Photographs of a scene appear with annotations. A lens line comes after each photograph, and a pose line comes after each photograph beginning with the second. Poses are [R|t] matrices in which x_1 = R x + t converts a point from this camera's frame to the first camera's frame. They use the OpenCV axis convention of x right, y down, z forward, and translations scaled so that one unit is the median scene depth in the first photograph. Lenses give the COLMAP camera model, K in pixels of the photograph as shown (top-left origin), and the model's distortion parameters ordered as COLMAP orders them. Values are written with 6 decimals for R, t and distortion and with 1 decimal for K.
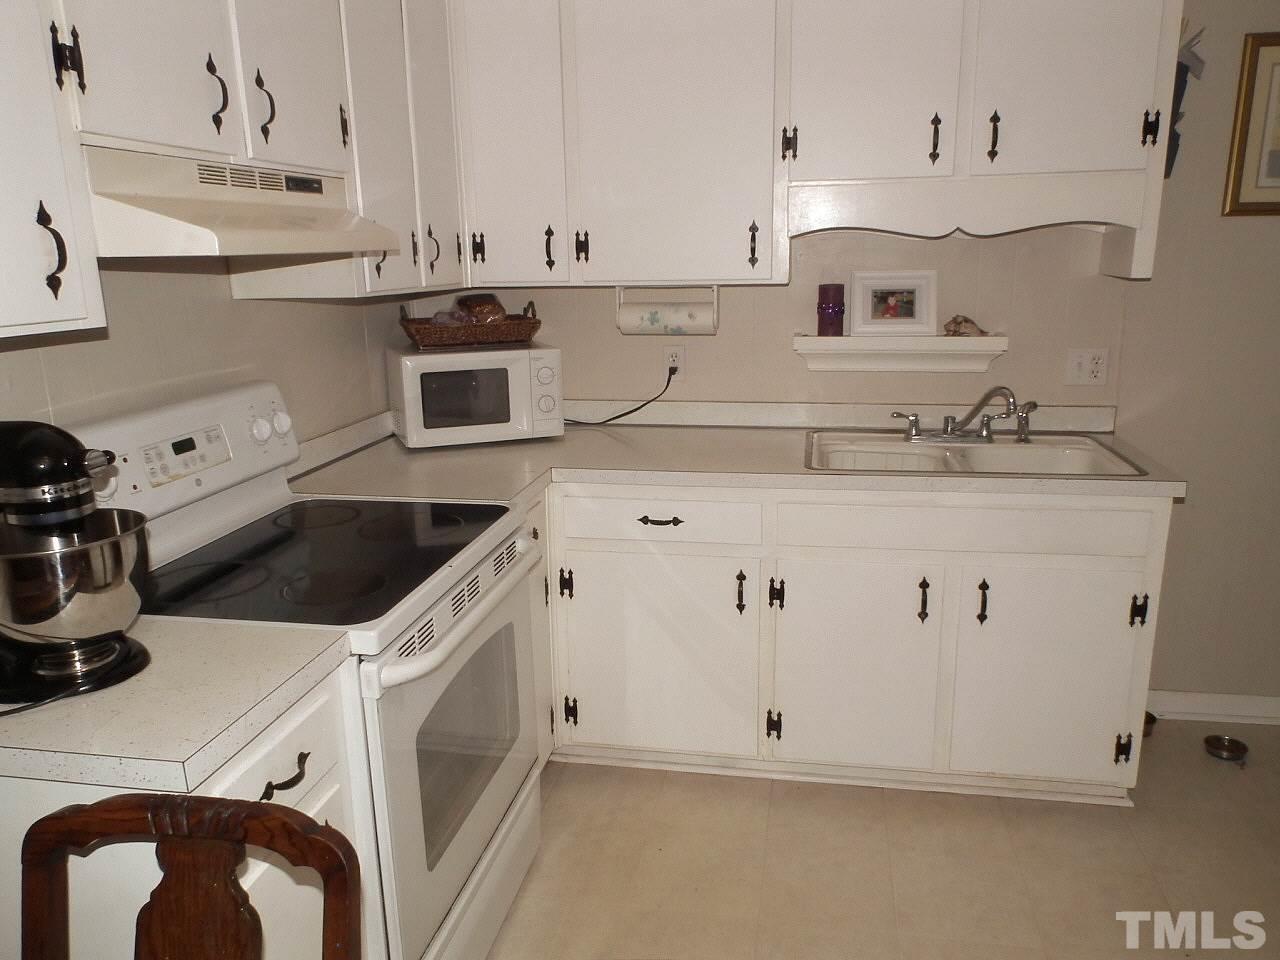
lens RADIAL K [[959.3, 0, 649.3], [0, 959.3, 500.6], [0, 0, 1]] dist [0.006999, 0.000912]
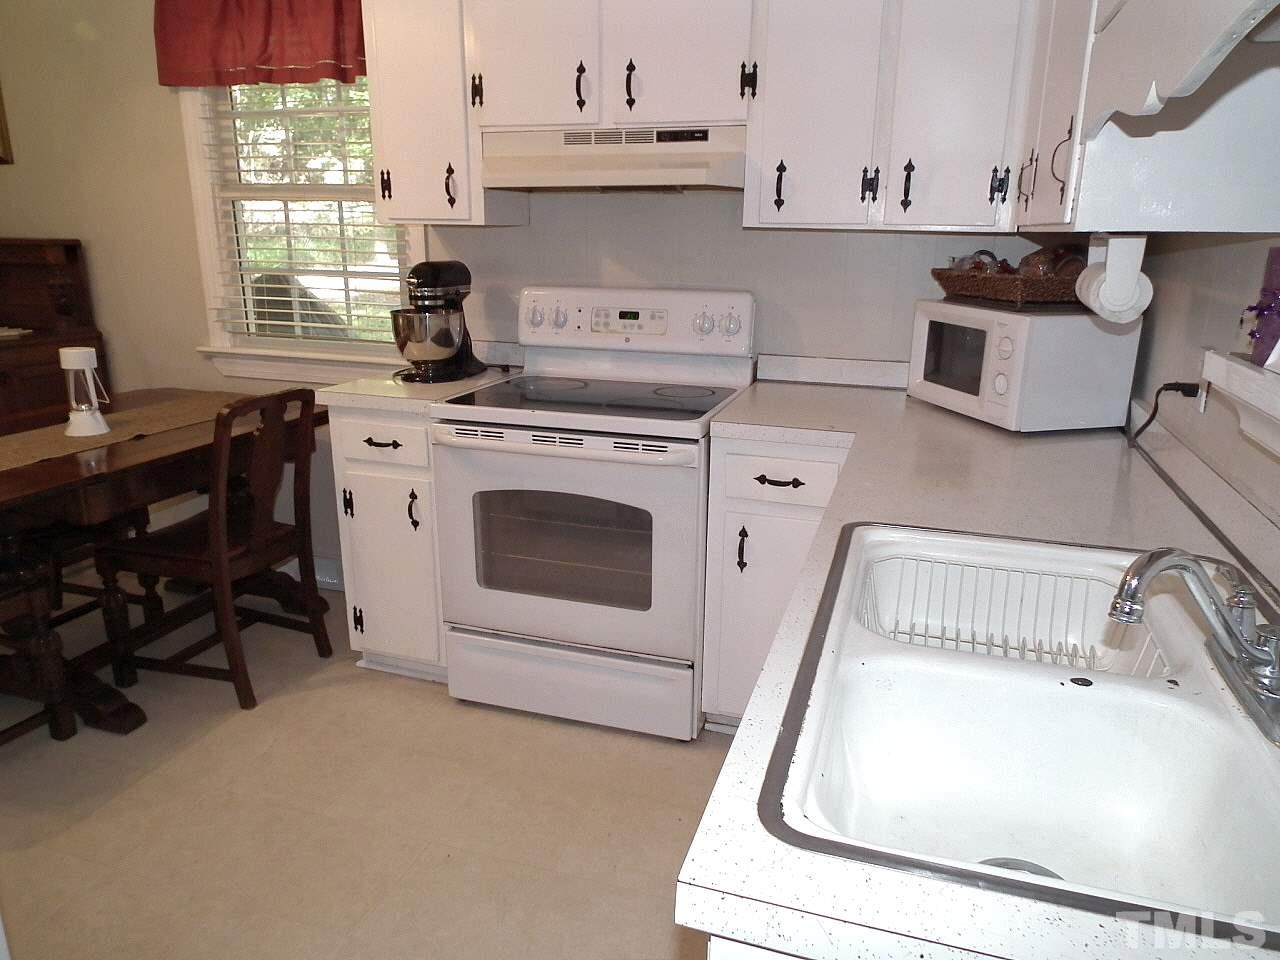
lens RADIAL K [[862.1, 0, 640.0], [0, 862.1, 480.0], [0, 0, 1]] dist [0.003310, 0.001715]
pose [[-0.145847, 0.304323, -0.941337, 0.682048], [-0.253380, 0.908284, 0.332895, -0.211698], [0.956309, 0.287068, -0.055361, 0.867747]]
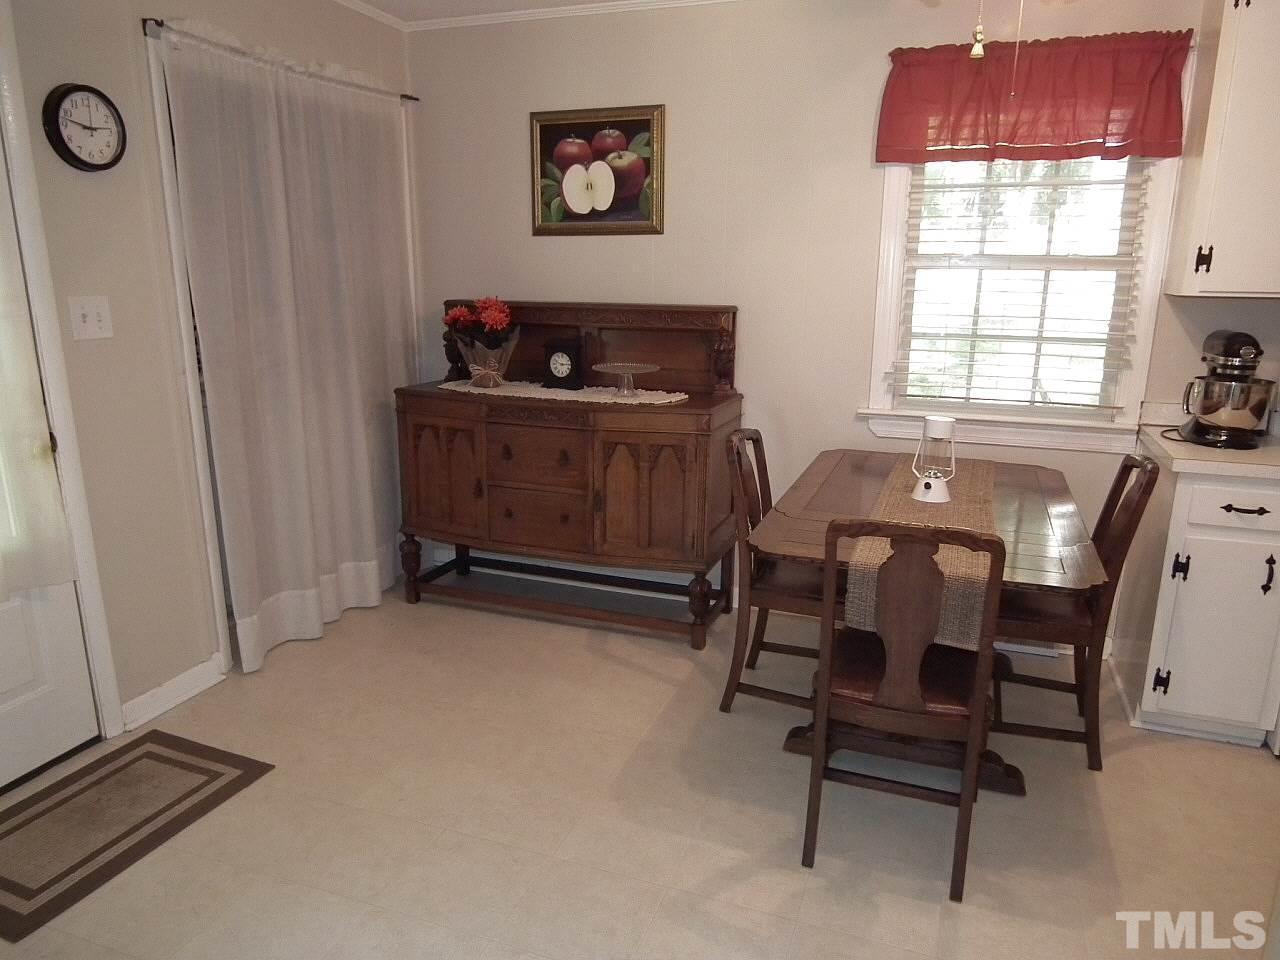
lens RADIAL K [[873.2, 0, 640.0], [0, 873.2, 480.0], [0, 0, 1]] dist [-0.005249, -0.004001]
pose [[-0.182377, 0.262425, -0.947561, 0.870430], [-0.245331, 0.921096, 0.302315, -0.016672], [0.952130, 0.287601, -0.103606, -0.048520]]
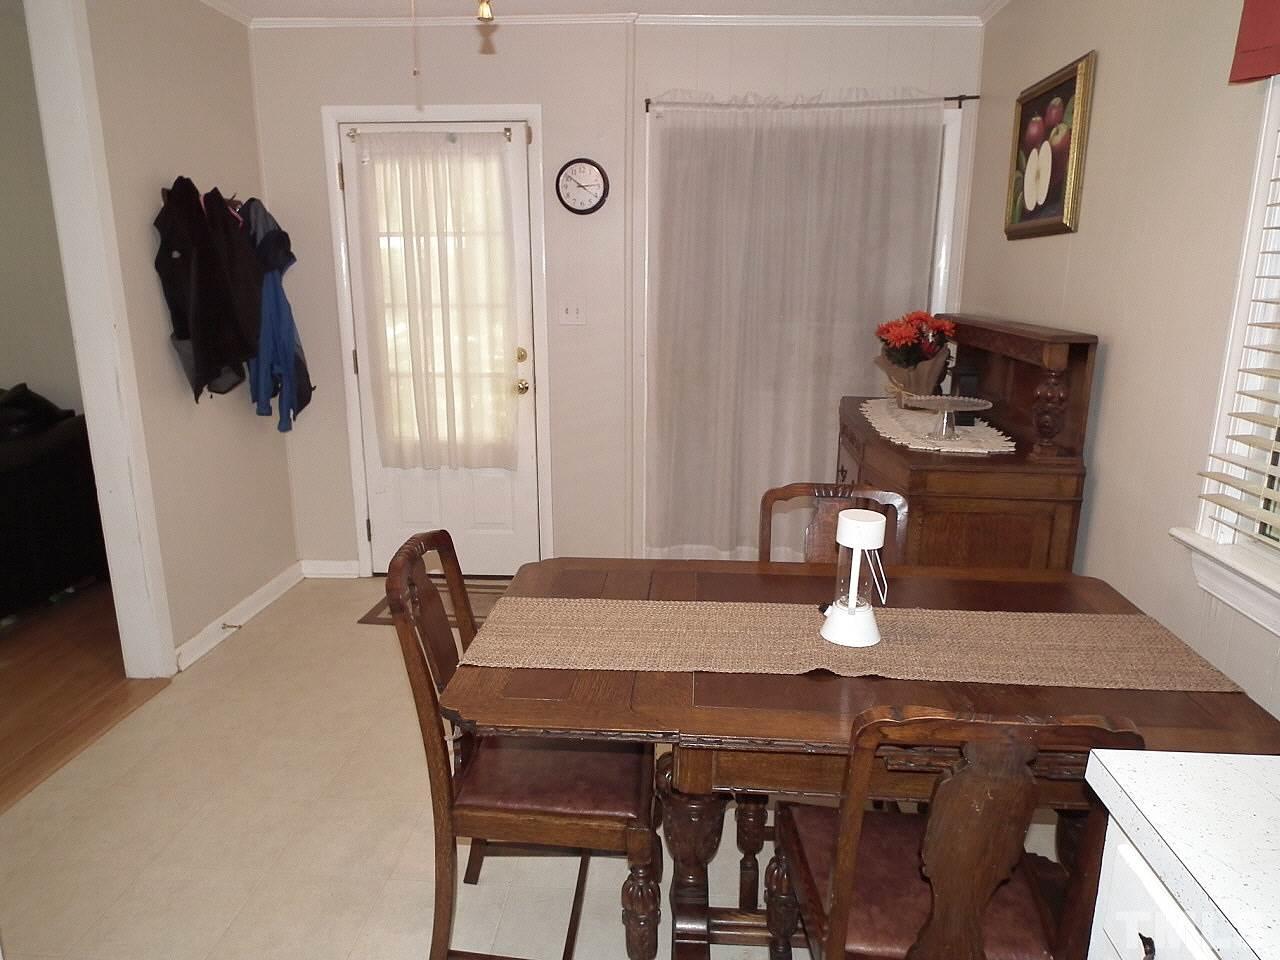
lens RADIAL K [[873.2, 0, 640.0], [0, 873.2, 480.0], [0, 0, 1]] dist [-0.005249, -0.004001]
pose [[-0.993905, 0.053044, -0.096635, 0.041173], [0.001315, 0.882263, 0.470756, -0.191935], [0.110229, 0.467759, -0.876955, 0.705968]]
